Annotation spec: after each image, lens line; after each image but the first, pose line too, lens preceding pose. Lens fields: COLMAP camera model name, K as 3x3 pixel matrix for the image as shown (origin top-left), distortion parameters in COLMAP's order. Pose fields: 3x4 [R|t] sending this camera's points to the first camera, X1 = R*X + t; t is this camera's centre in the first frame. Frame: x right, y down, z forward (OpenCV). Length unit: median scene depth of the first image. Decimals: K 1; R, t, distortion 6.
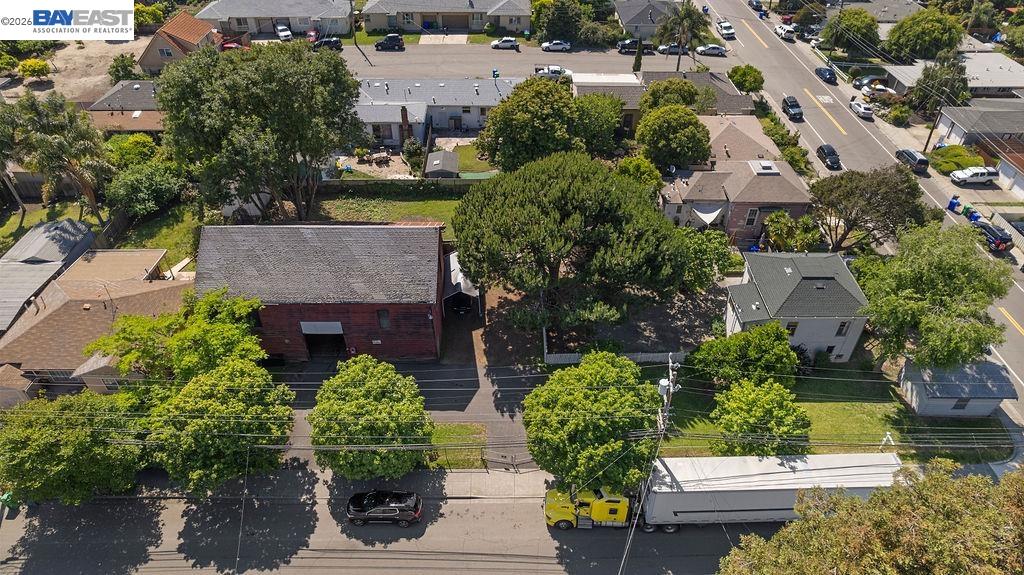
lens RADIAL K [[648.4, 0, 512.0], [0, 648.4, 287.5], [0, 0, 1]] dist [-0.084318, 0.074028]
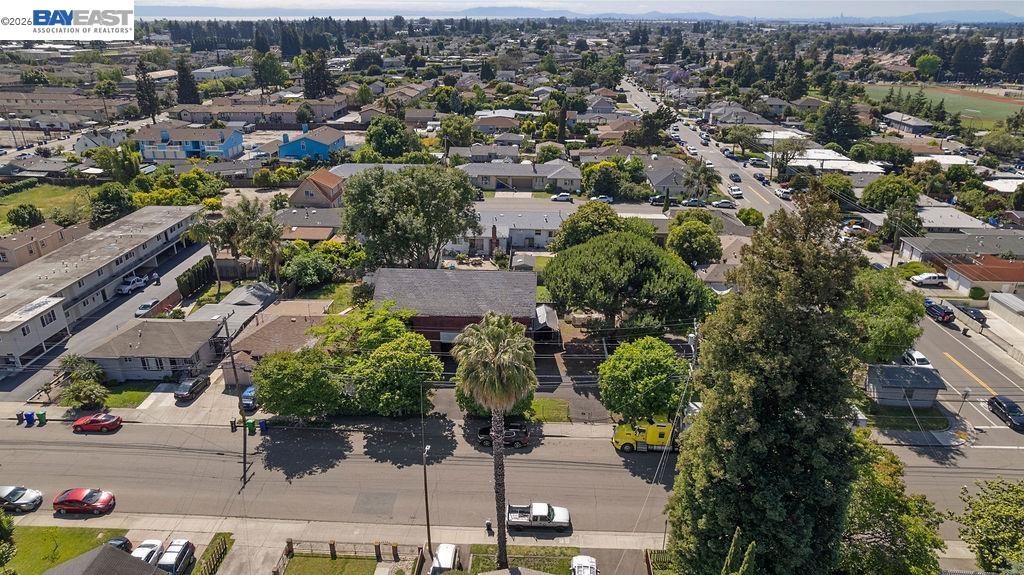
lens RADIAL K [[648.4, 0, 512.0], [0, 648.4, 287.5], [0, 0, 1]] dist [-0.084318, 0.074028]
pose [[0.998626, 0.020732, -0.048119, -0.064706], [-0.033747, 0.957028, -0.288026, 0.246808], [0.040080, 0.289254, 0.956413, -0.280971]]
